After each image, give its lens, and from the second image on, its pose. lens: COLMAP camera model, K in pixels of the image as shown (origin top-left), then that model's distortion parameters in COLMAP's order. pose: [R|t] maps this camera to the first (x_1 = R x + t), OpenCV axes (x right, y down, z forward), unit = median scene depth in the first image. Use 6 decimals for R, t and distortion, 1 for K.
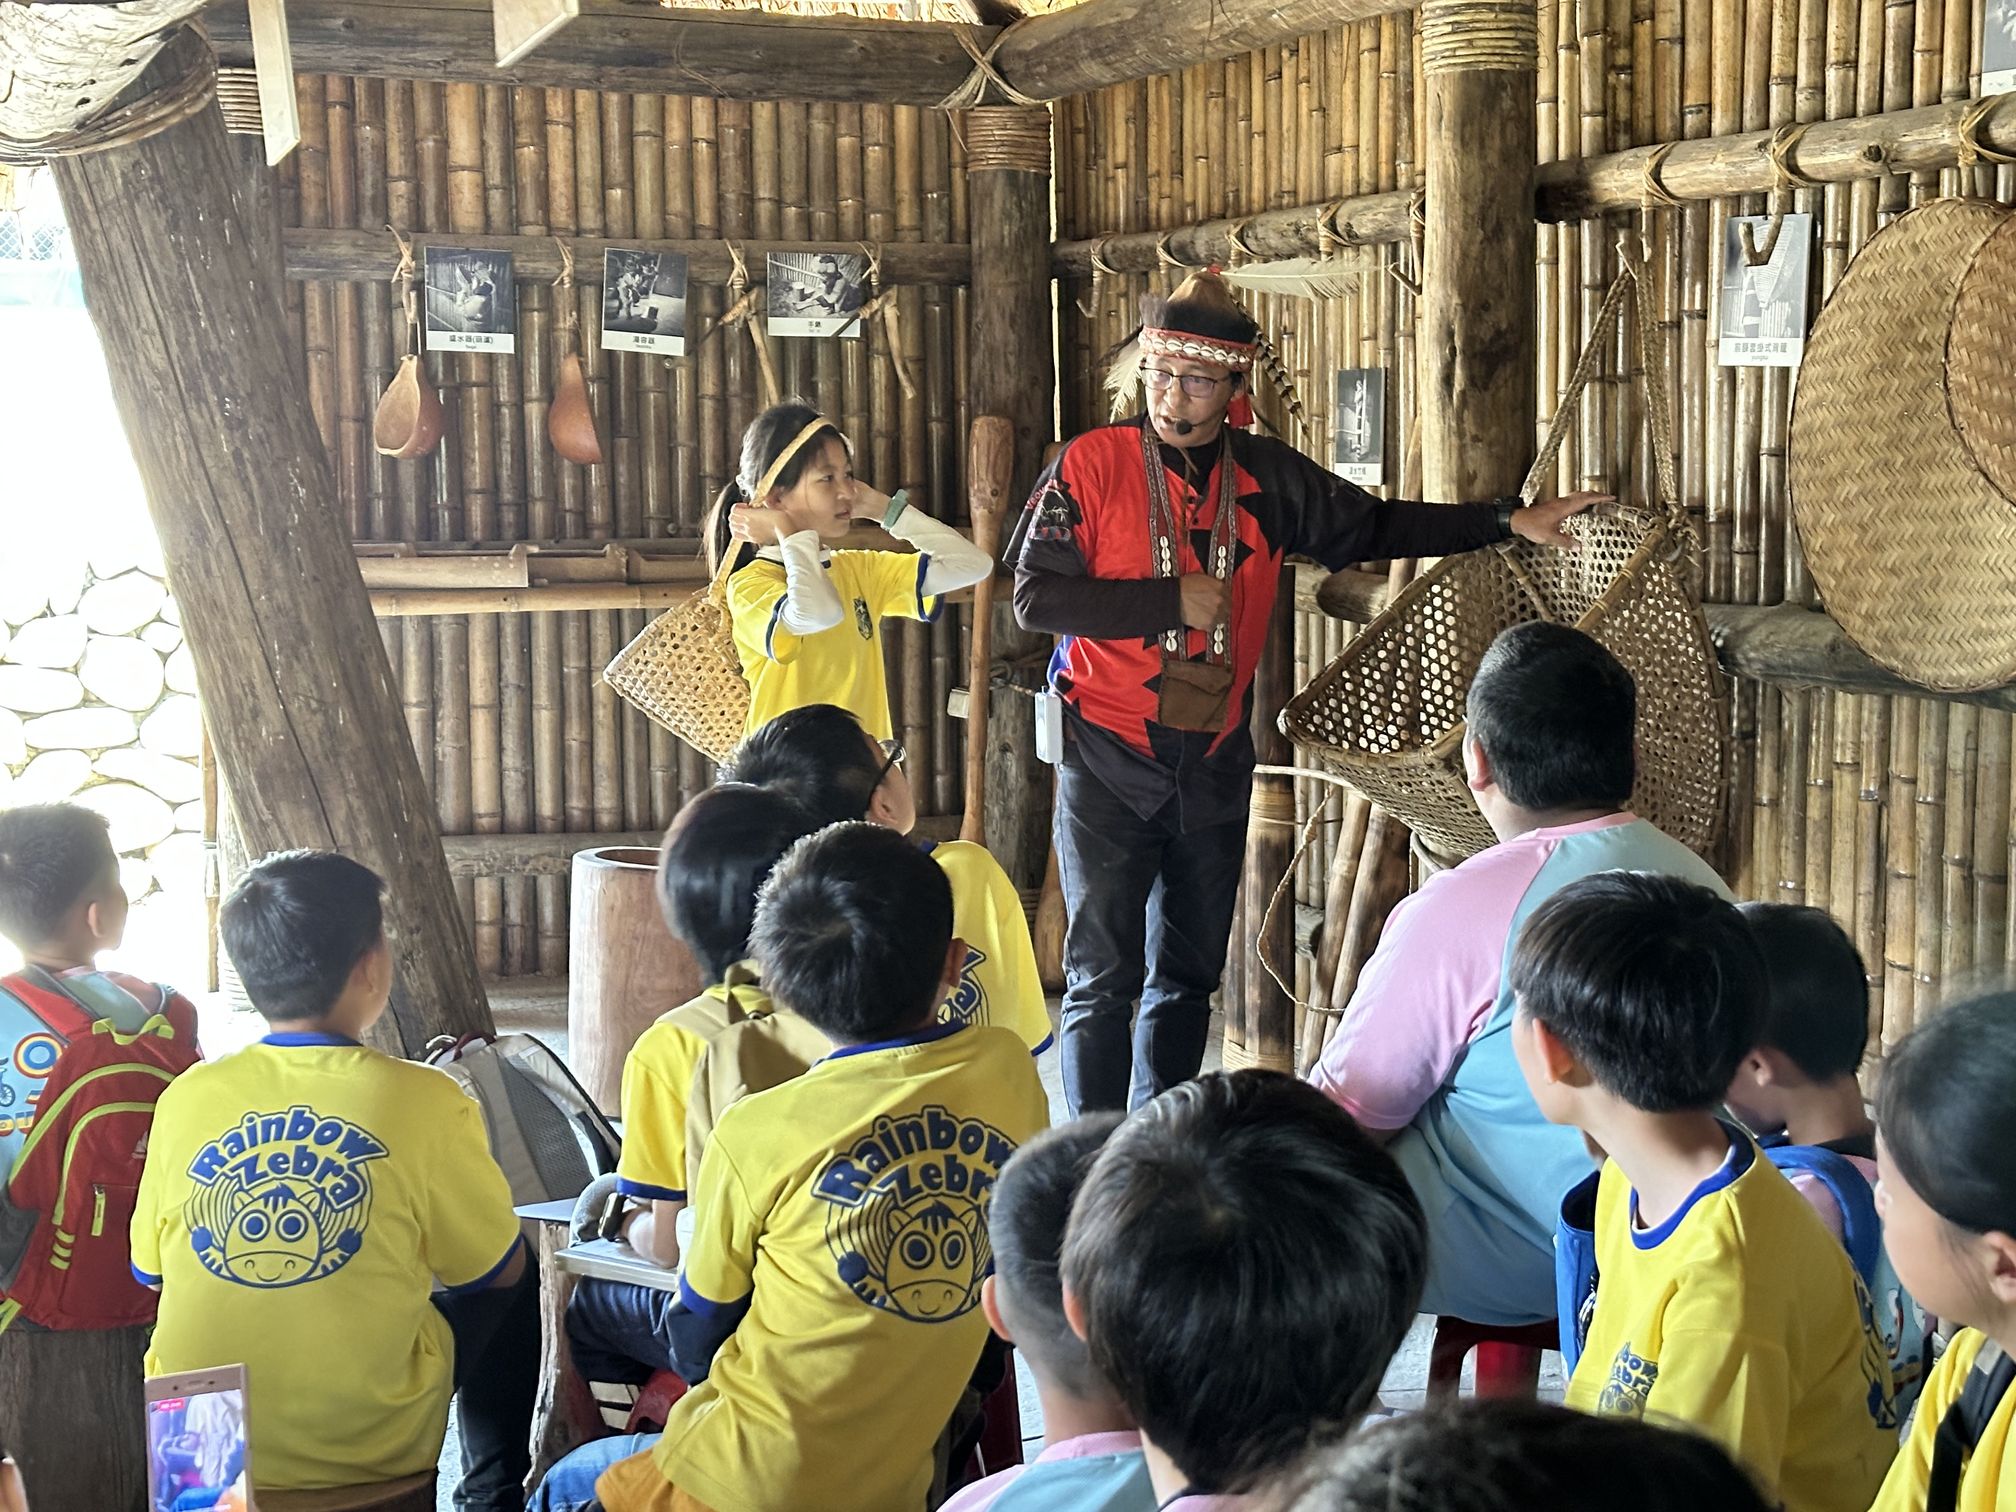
lens RADIAL K [[2892.4, 0, 1051.2], [0, 2892.4, 718.1], [0, 0, 1]] dist [0.087035, 0.000000]
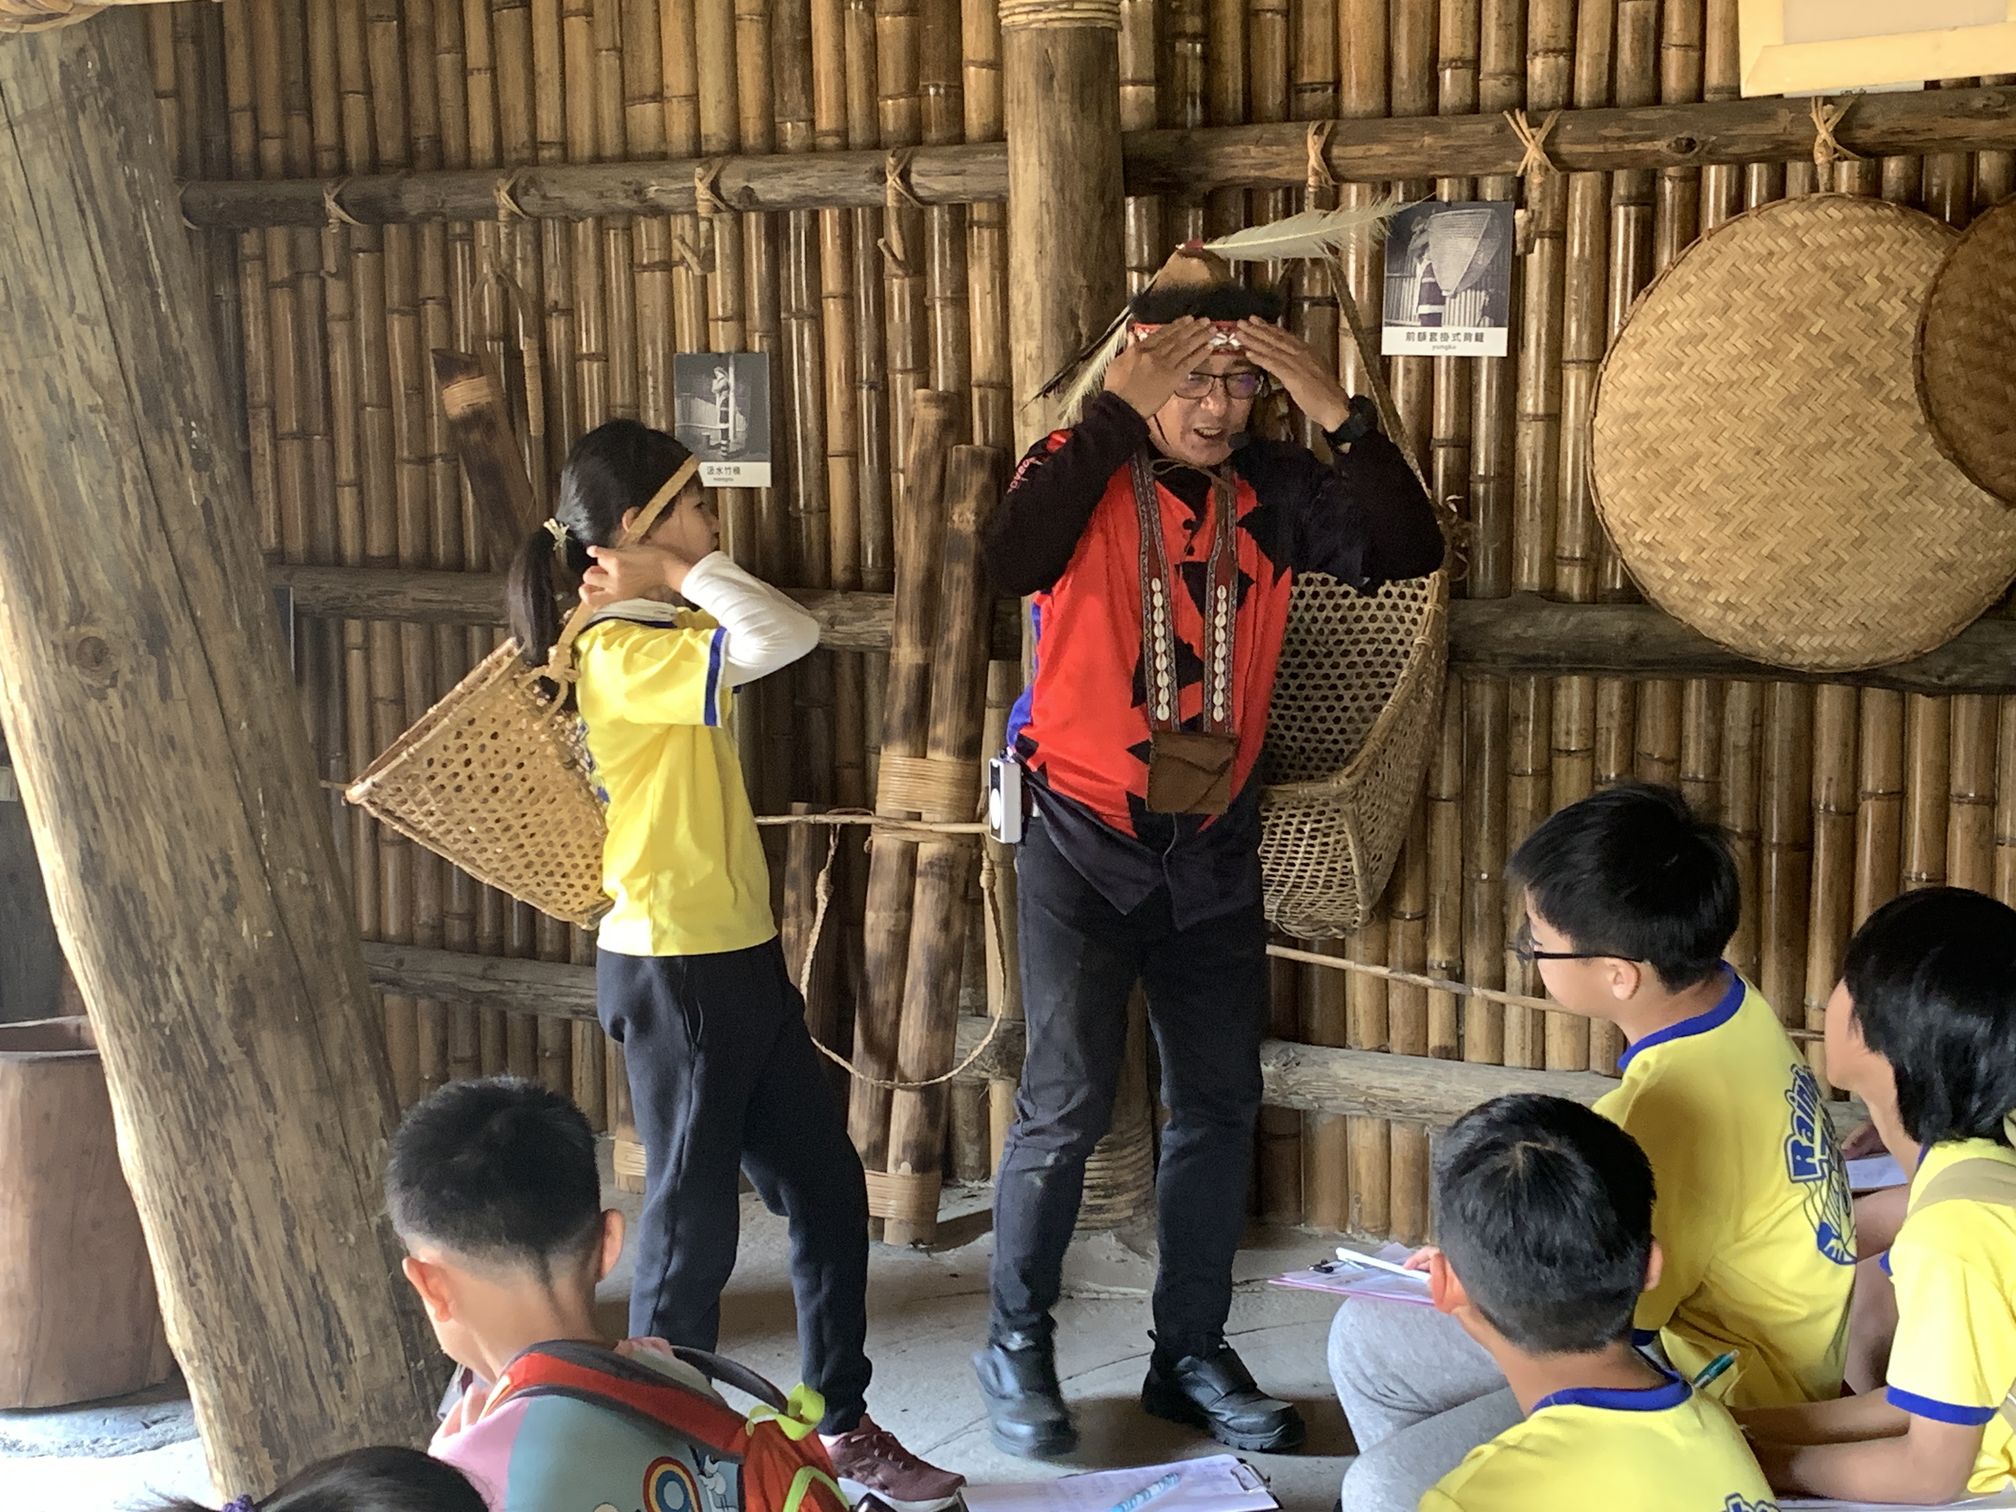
lens RADIAL K [[2916.4, 0, 1037.9], [0, 2916.4, 703.5], [0, 0, 1]] dist [0.108356, 0.000000]
pose [[0.754413, -0.083342, 0.651088, -0.401987], [0.078189, 0.996254, 0.036927, -0.040089], [-0.651727, 0.023050, 0.758103, 0.270162]]
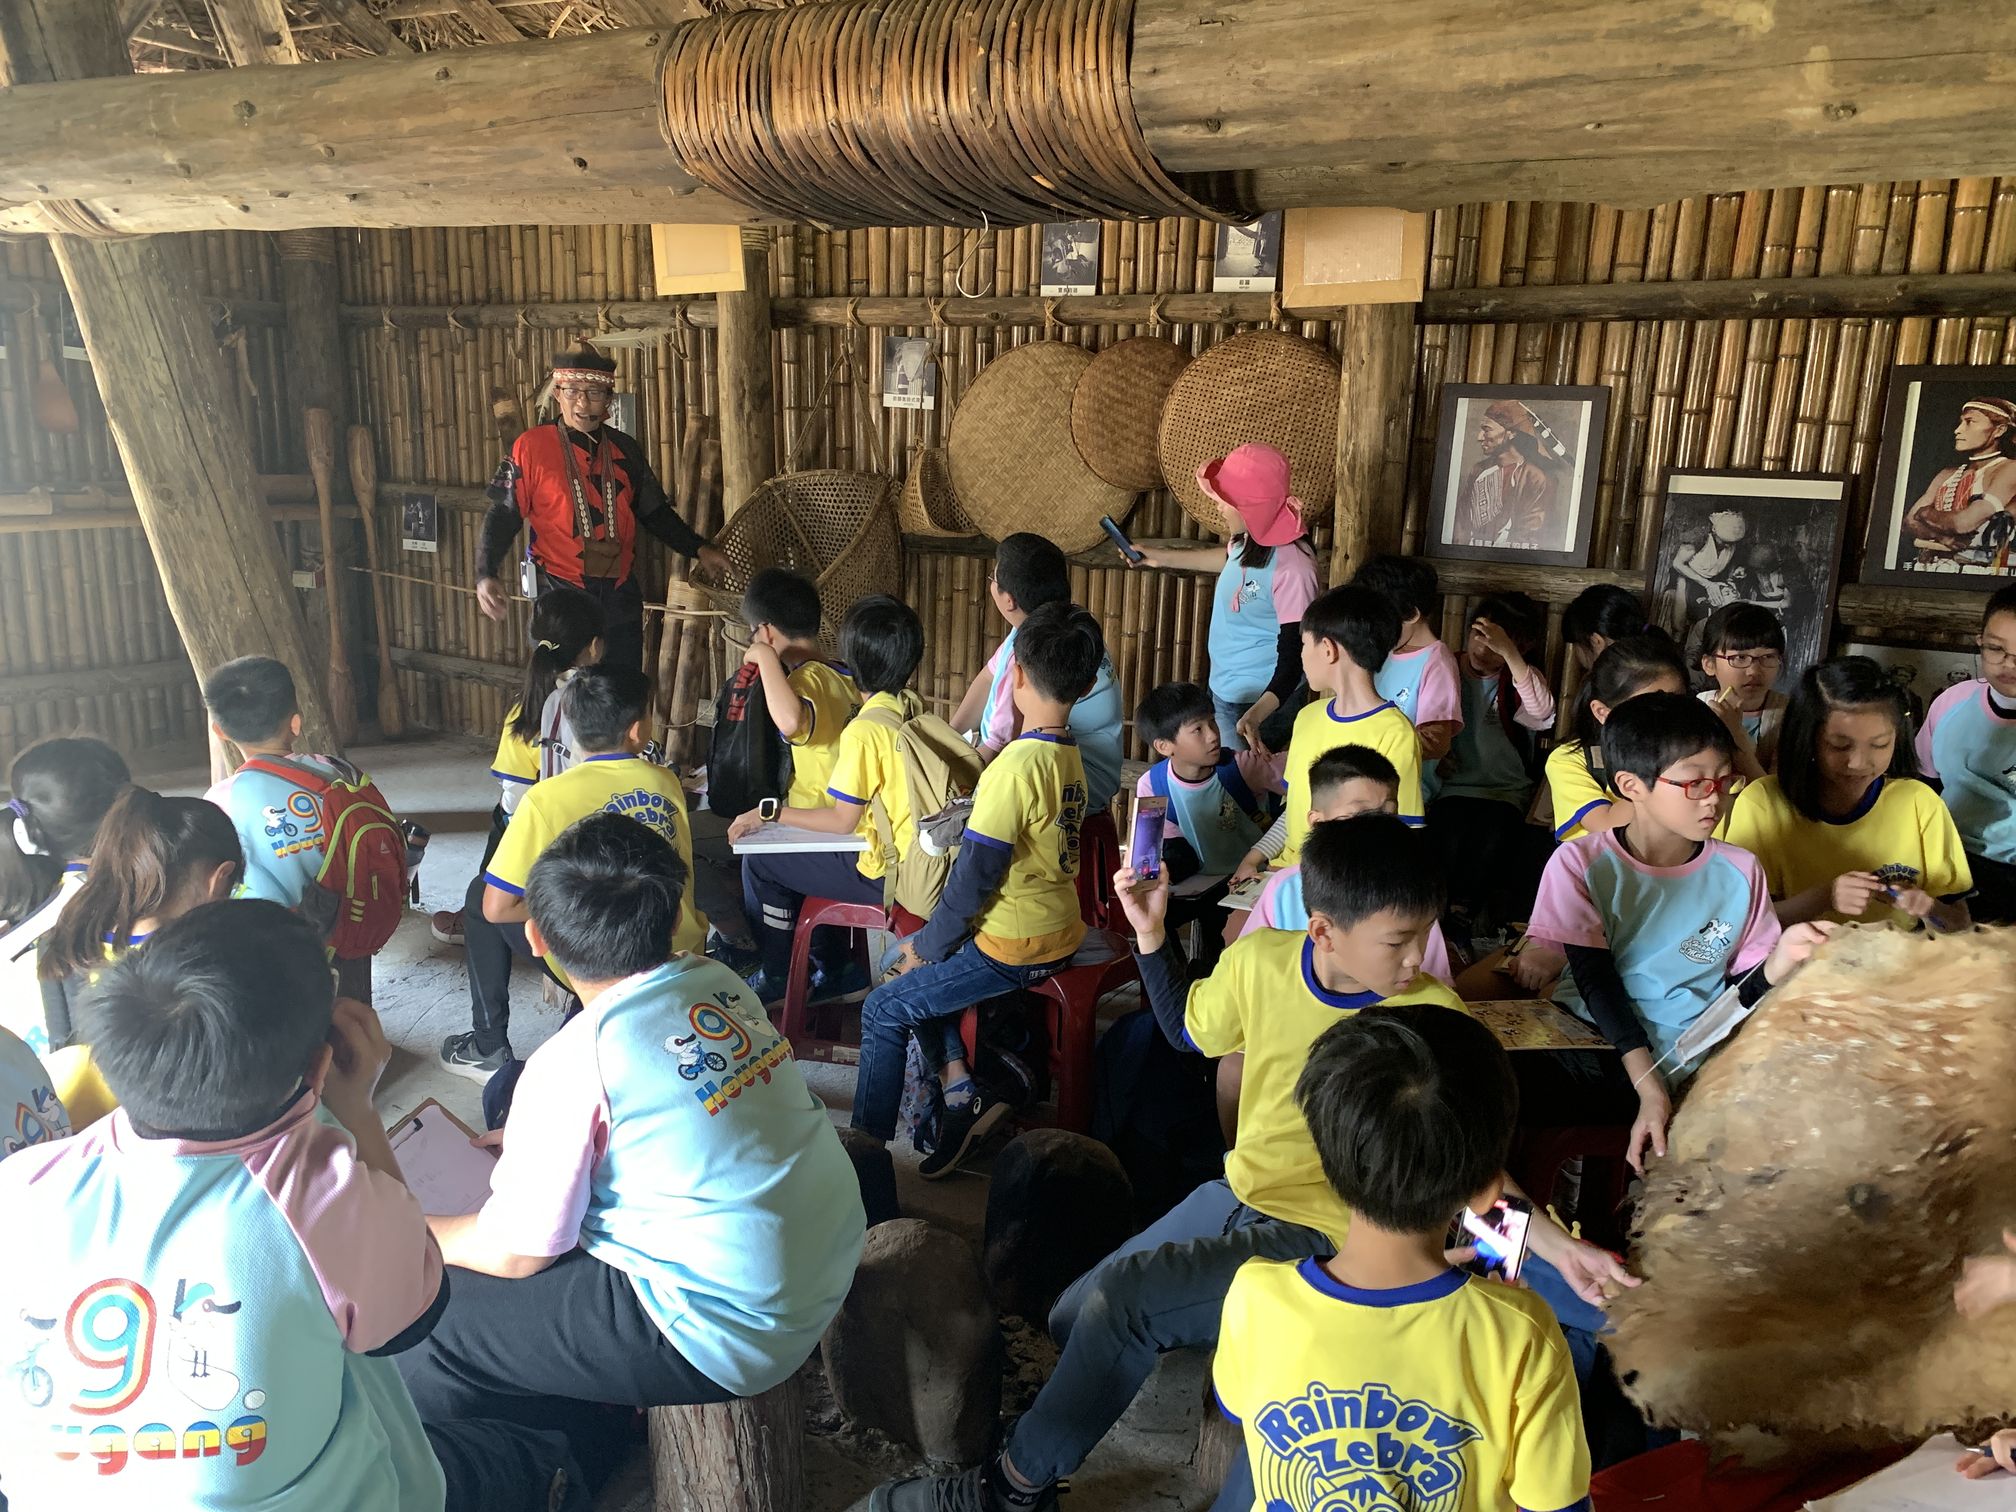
lens RADIAL K [[1543.2, 0, 1013.3], [0, 1543.2, 722.7], [0, 0, 1]] dist [0.025149, -0.019856]
pose [[0.776275, -0.098433, 0.622662, -0.343361], [0.035665, 0.993010, 0.112516, -0.010546], [-0.629385, -0.065137, 0.774359, 0.032538]]
